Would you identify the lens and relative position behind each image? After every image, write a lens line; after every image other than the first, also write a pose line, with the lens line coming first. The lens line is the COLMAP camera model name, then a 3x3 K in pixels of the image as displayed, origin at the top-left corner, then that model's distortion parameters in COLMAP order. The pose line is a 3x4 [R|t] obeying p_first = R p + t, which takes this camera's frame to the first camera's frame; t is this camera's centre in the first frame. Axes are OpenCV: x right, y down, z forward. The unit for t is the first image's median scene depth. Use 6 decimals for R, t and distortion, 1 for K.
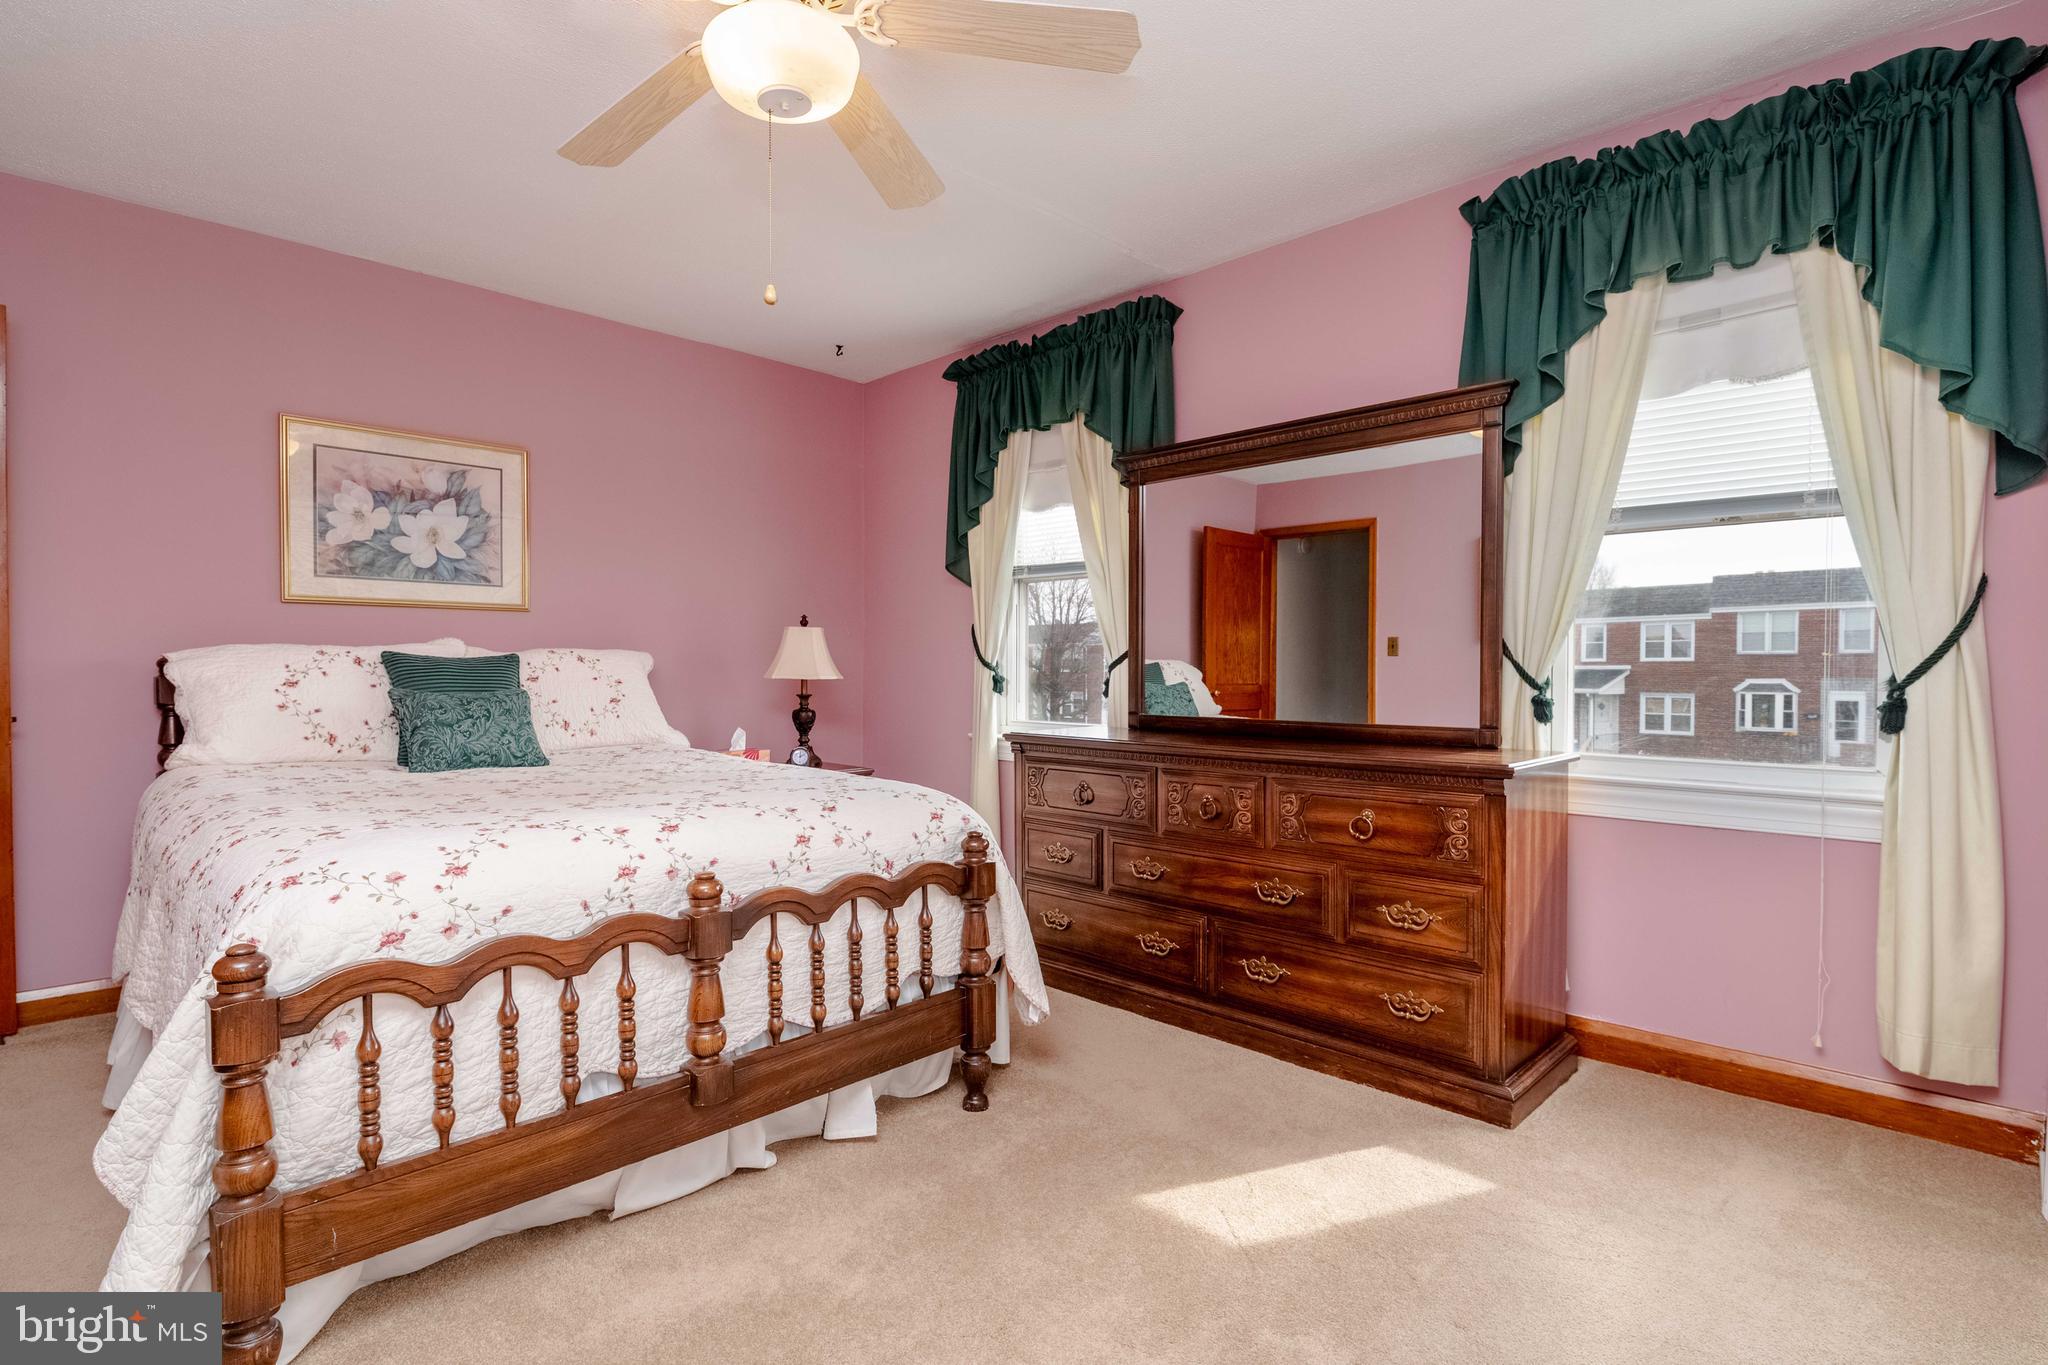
lens RADIAL K [[972.2, 0, 1034.7], [0, 972.2, 699.6], [0, 0, 1]] dist [-0.000211, -0.000139]
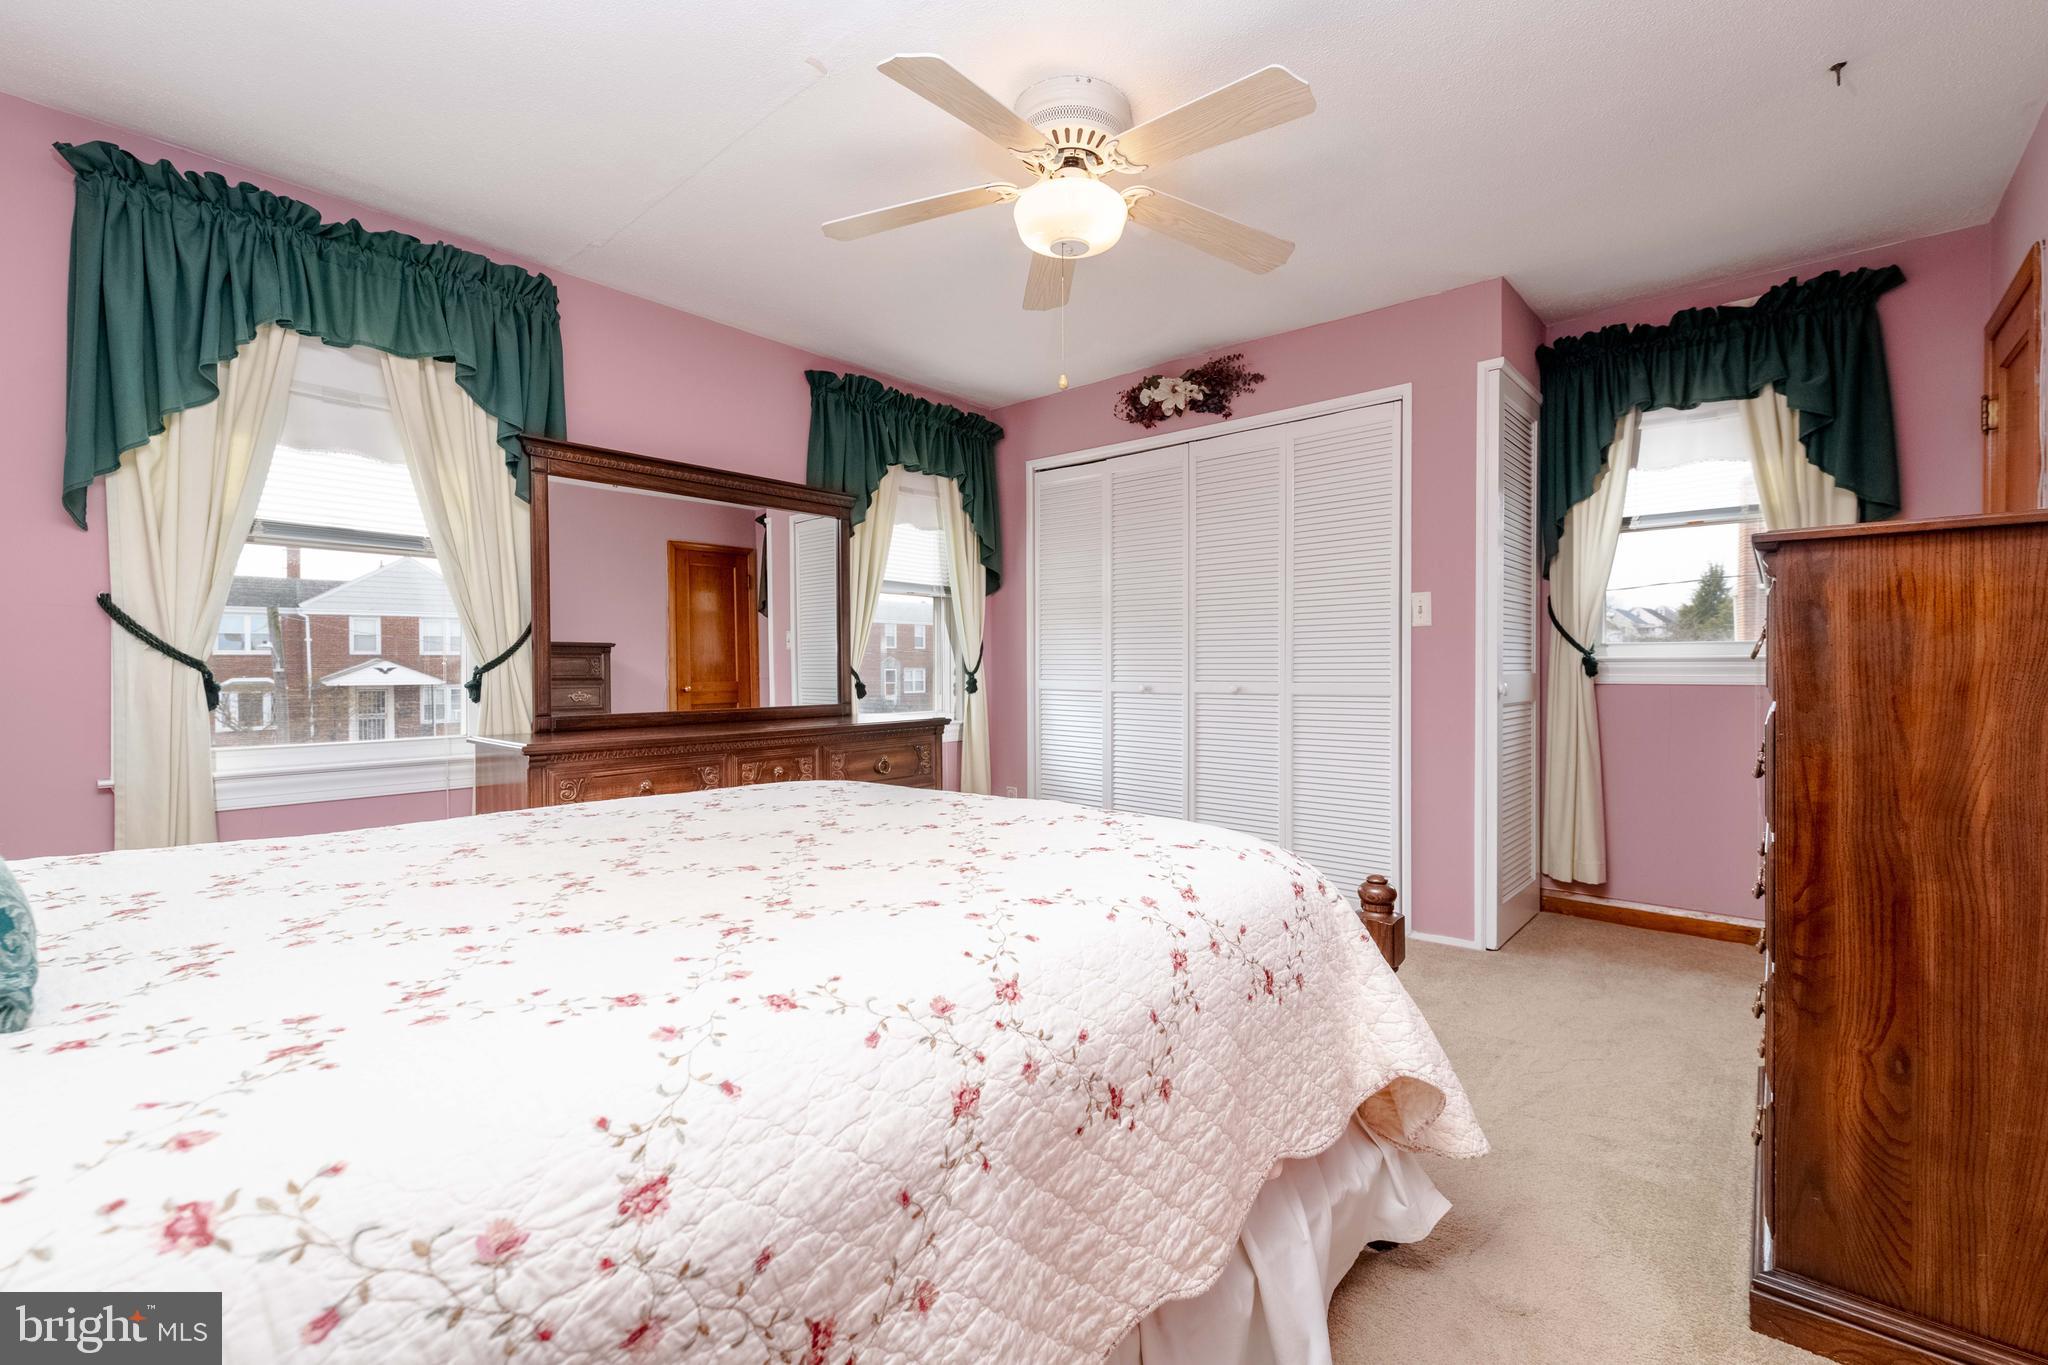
lens RADIAL K [[866.9, 0, 1011.2], [0, 866.9, 665.1], [0, 0, 1]] dist [0.003237, -0.005246]
pose [[-0.049779, -0.004950, 0.998748, -0.919846], [0.028331, 0.999578, 0.006366, -0.032145], [-0.998358, 0.028613, -0.049617, 0.718588]]
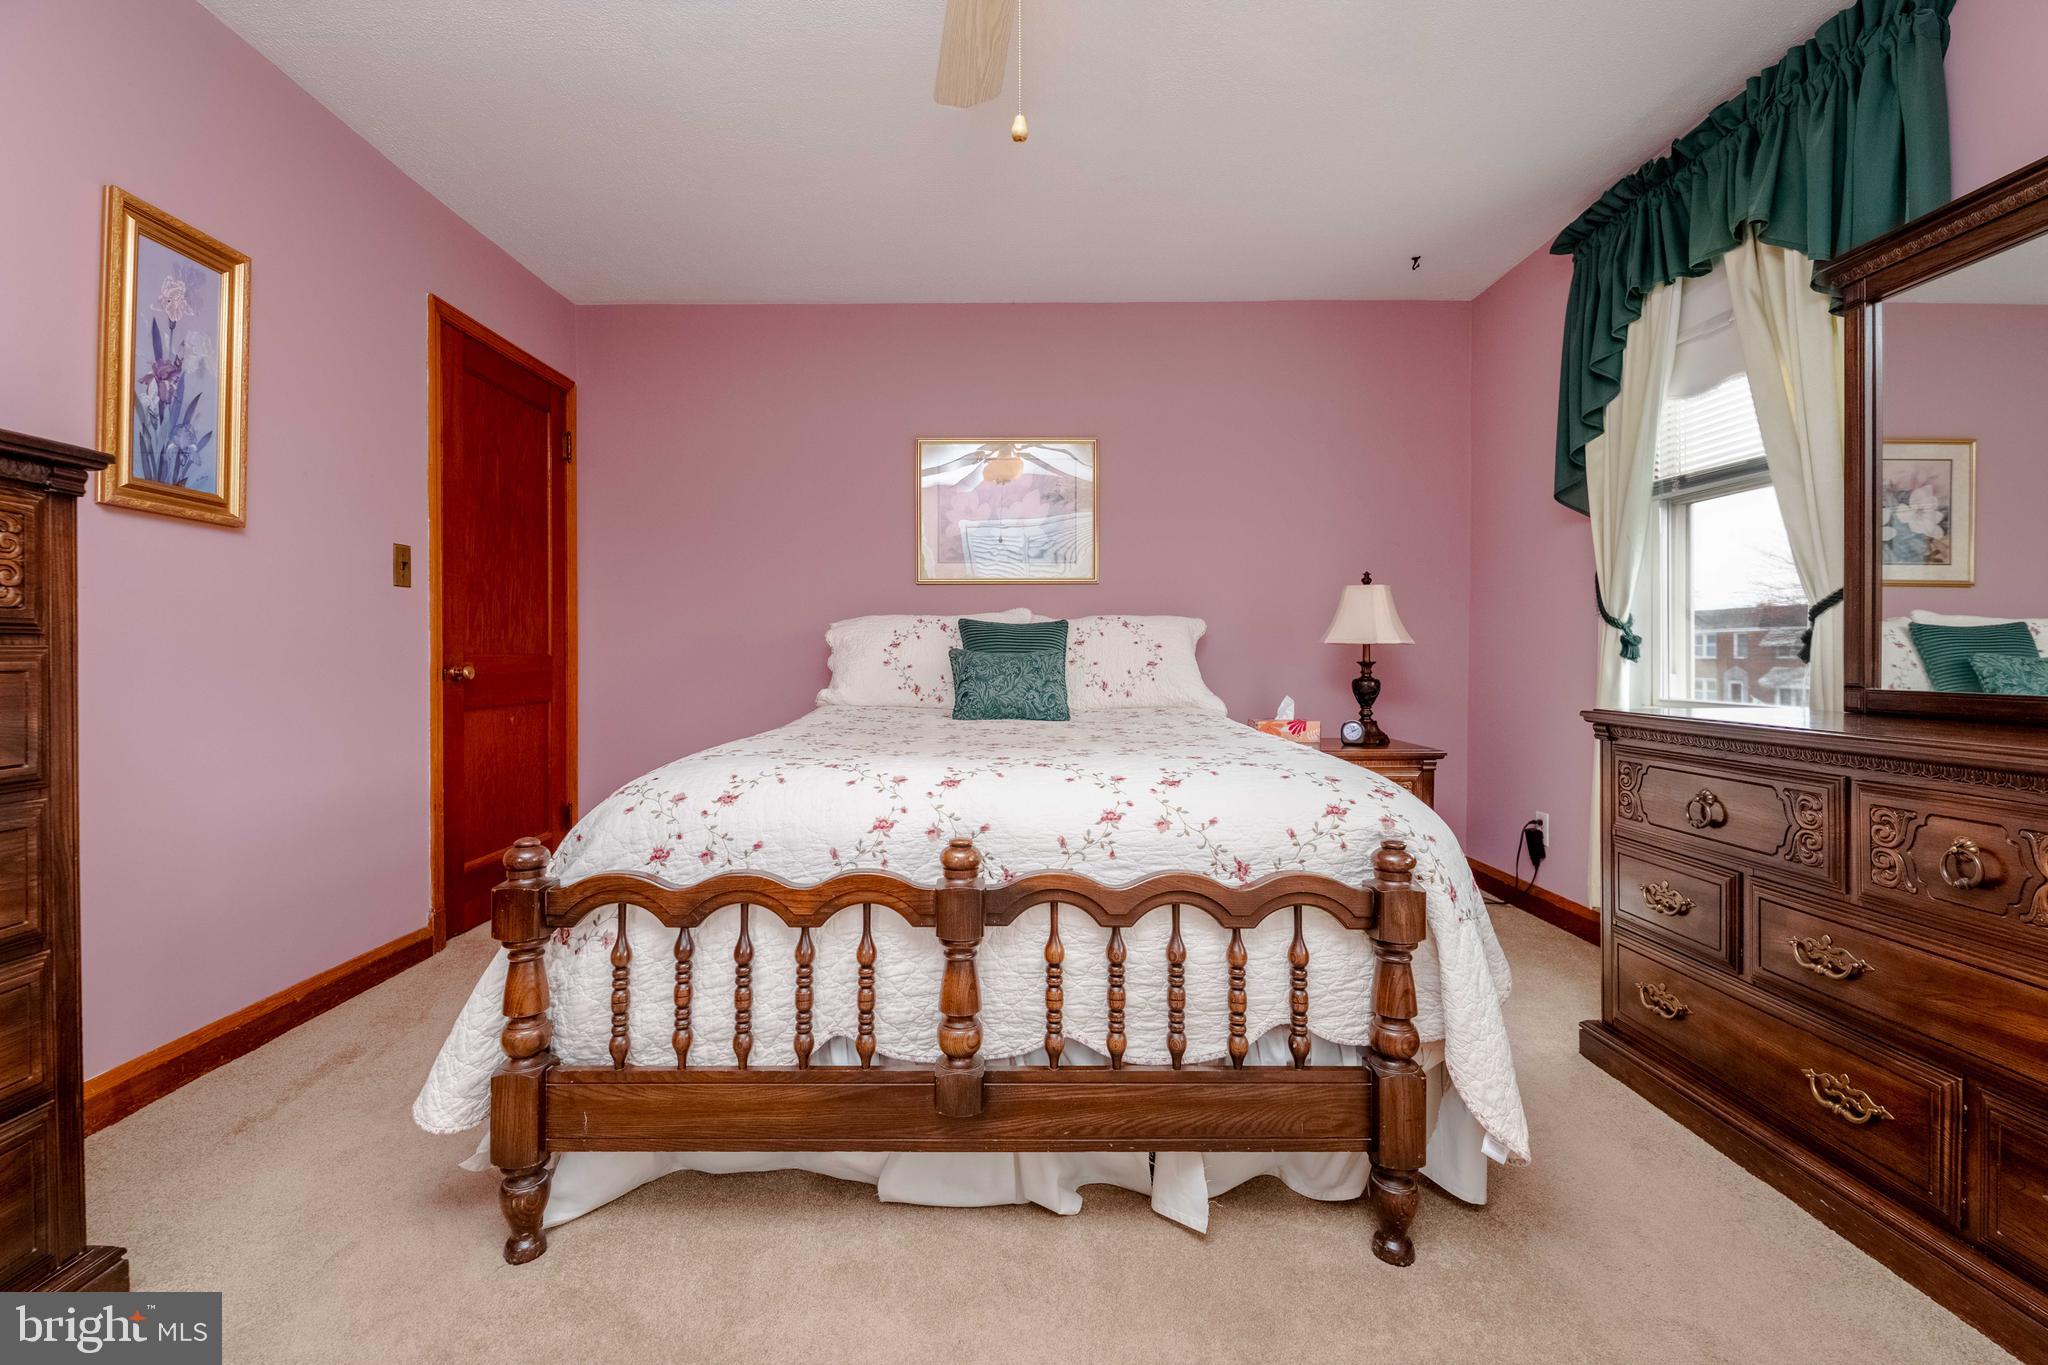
lens RADIAL K [[866.9, 0, 1011.2], [0, 866.9, 665.1], [0, 0, 1]] dist [0.003237, -0.005246]
pose [[0.696768, 0.003615, -0.717288, 0.149058], [-0.020328, 0.999685, -0.014708, 0.022970], [0.717009, 0.024829, 0.696622, 0.315300]]
